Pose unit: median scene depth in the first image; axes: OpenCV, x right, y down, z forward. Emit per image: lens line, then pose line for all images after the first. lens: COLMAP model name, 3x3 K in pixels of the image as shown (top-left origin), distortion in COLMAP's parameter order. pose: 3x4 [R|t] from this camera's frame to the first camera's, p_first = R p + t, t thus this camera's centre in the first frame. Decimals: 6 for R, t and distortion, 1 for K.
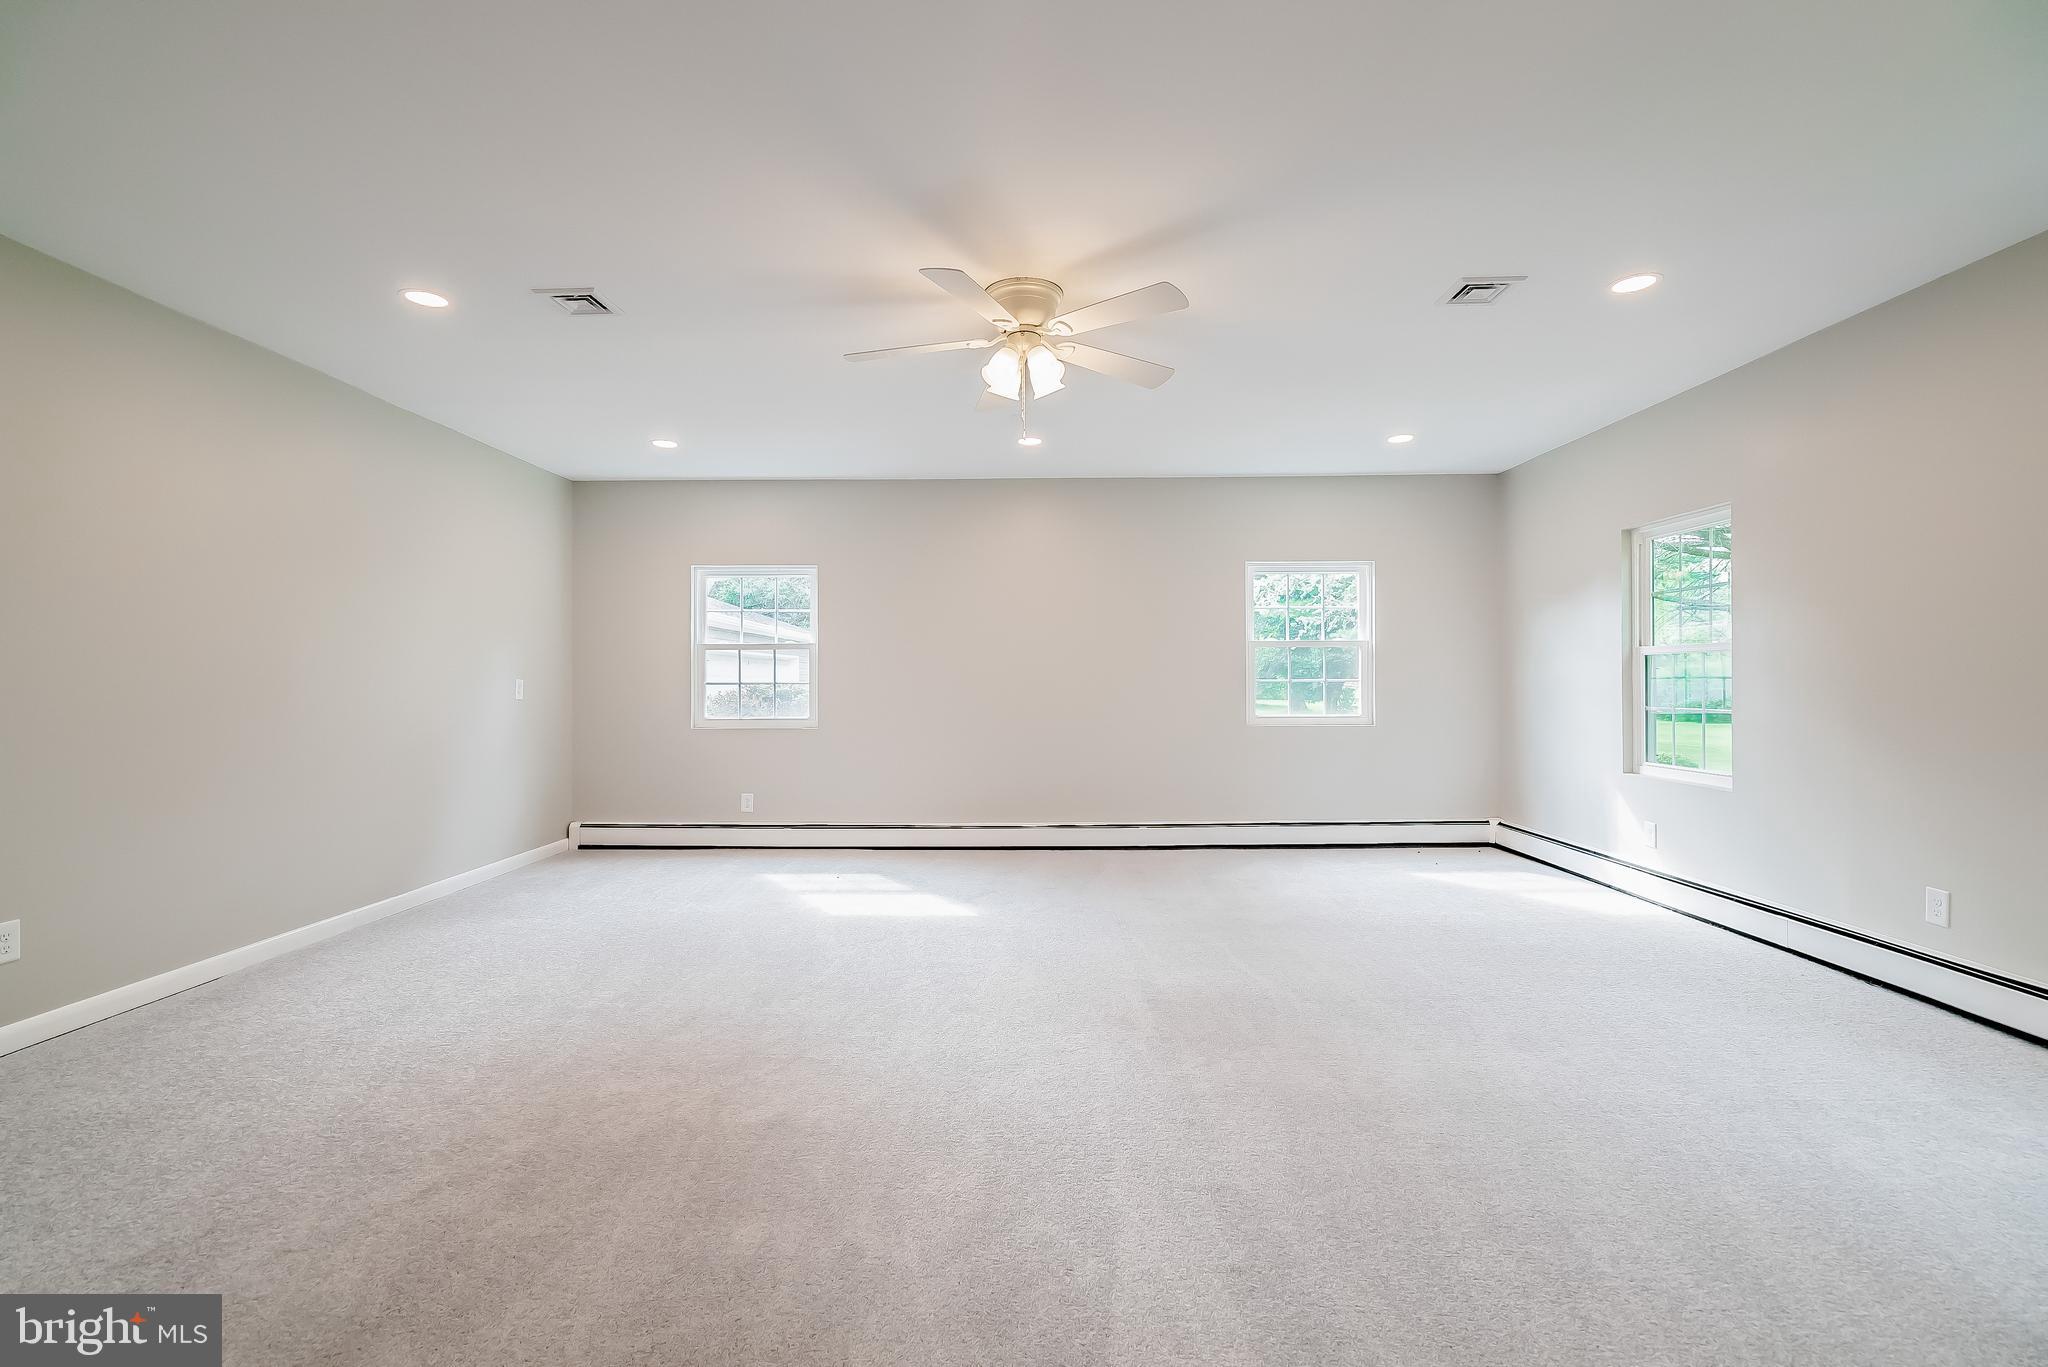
lens RADIAL K [[919.4, 0, 1022.6], [0, 919.4, 686.1], [0, 0, 1]] dist [-0.005558, 0.001221]
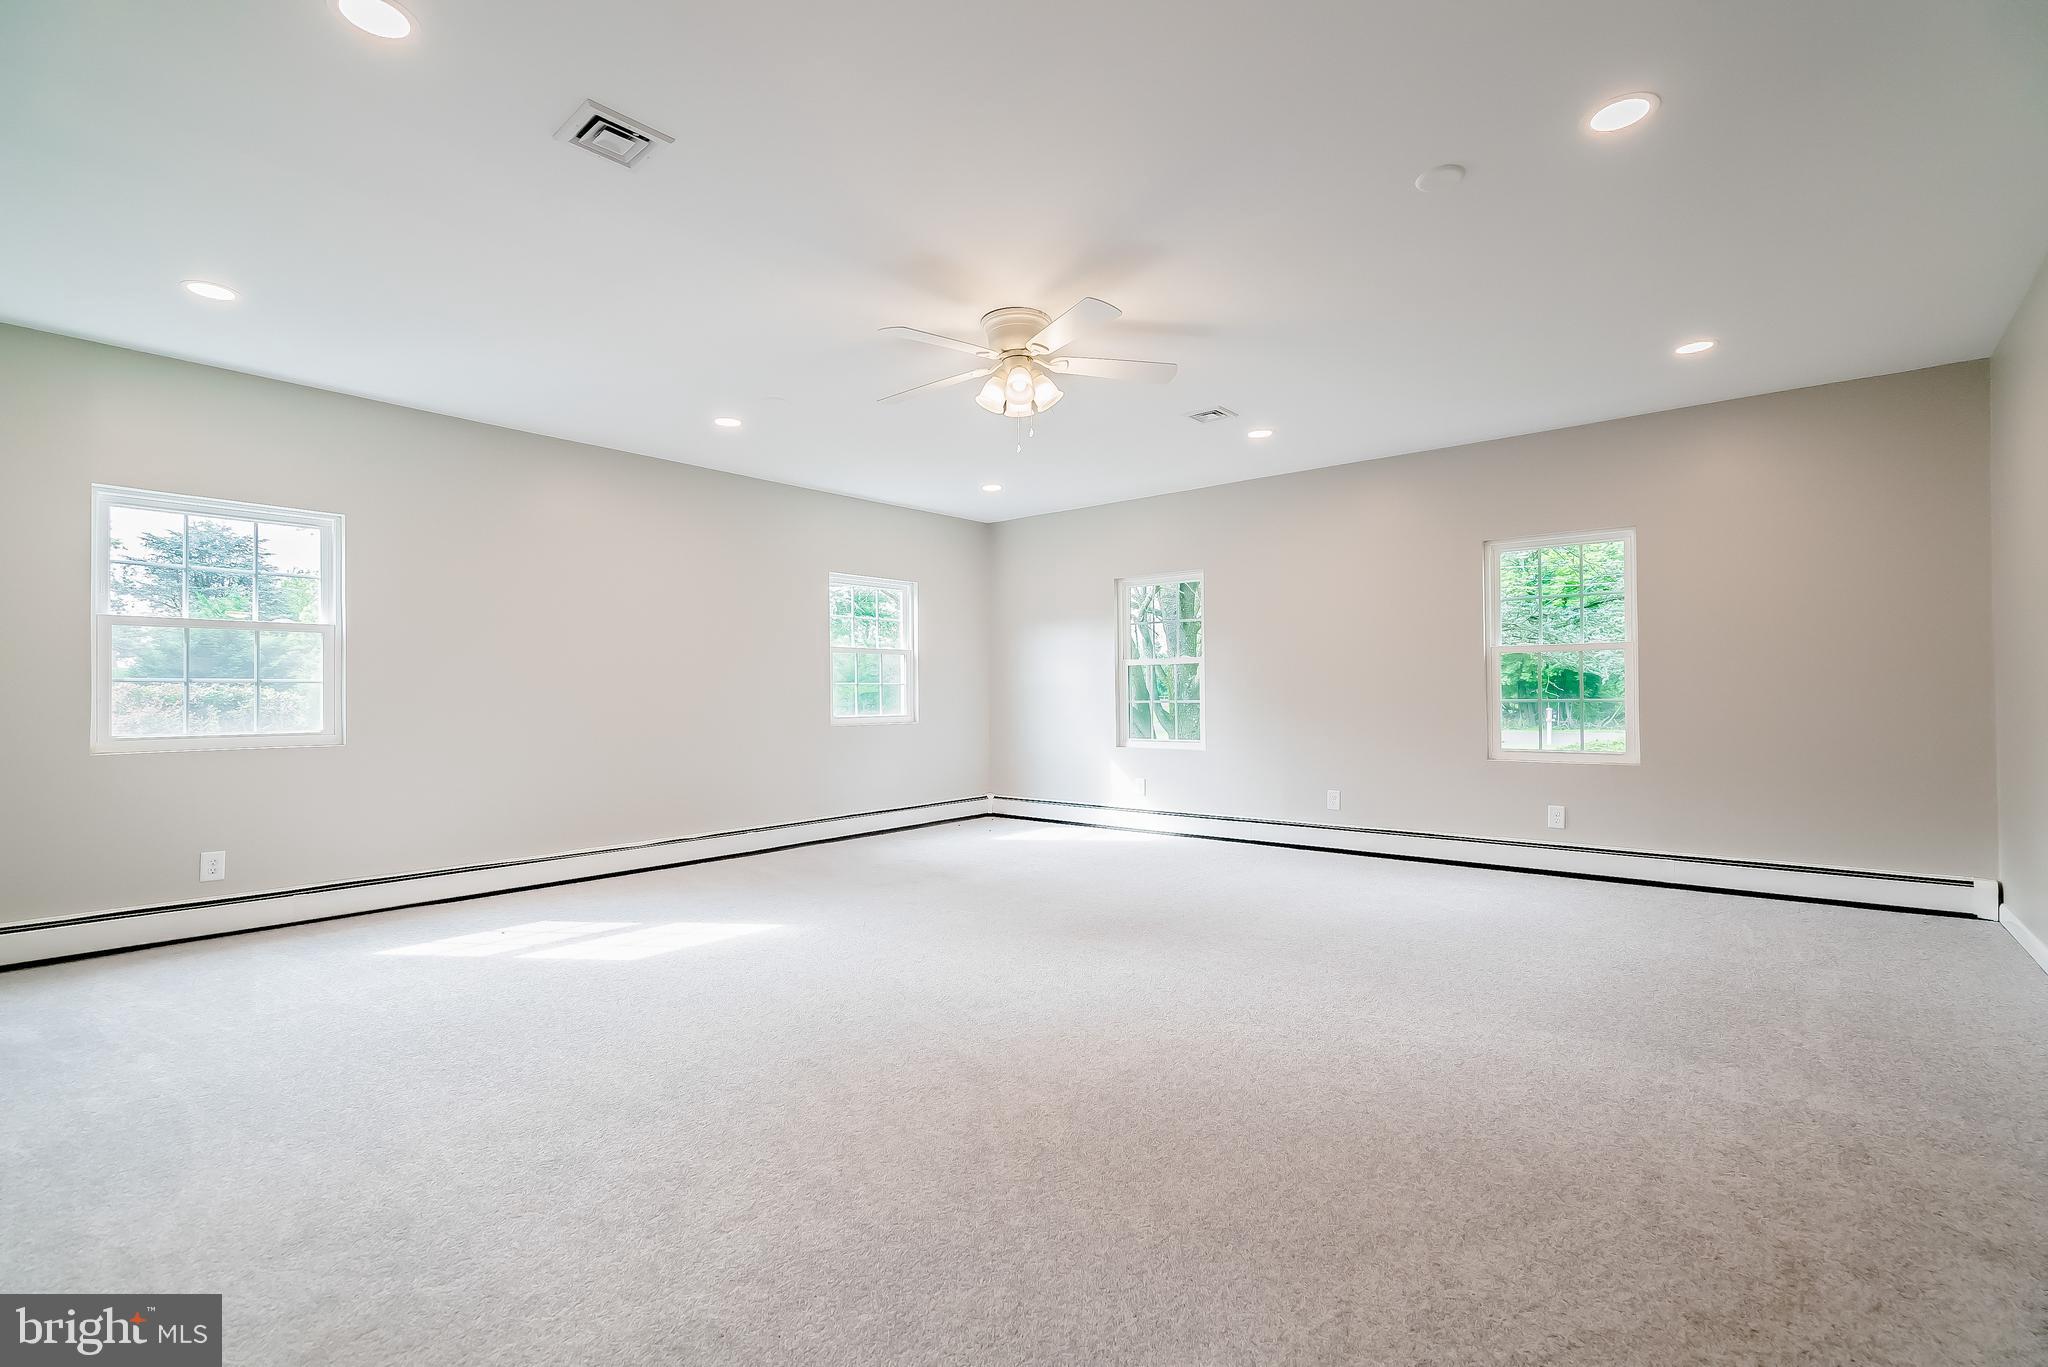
lens RADIAL K [[919.4, 0, 1022.6], [0, 919.4, 686.1], [0, 0, 1]] dist [-0.005558, 0.001221]
pose [[0.632527, 0.007540, 0.774502, -0.467012], [0.010024, 0.999789, -0.017919, 0.019671], [-0.774474, 0.019098, 0.632318, 0.162666]]
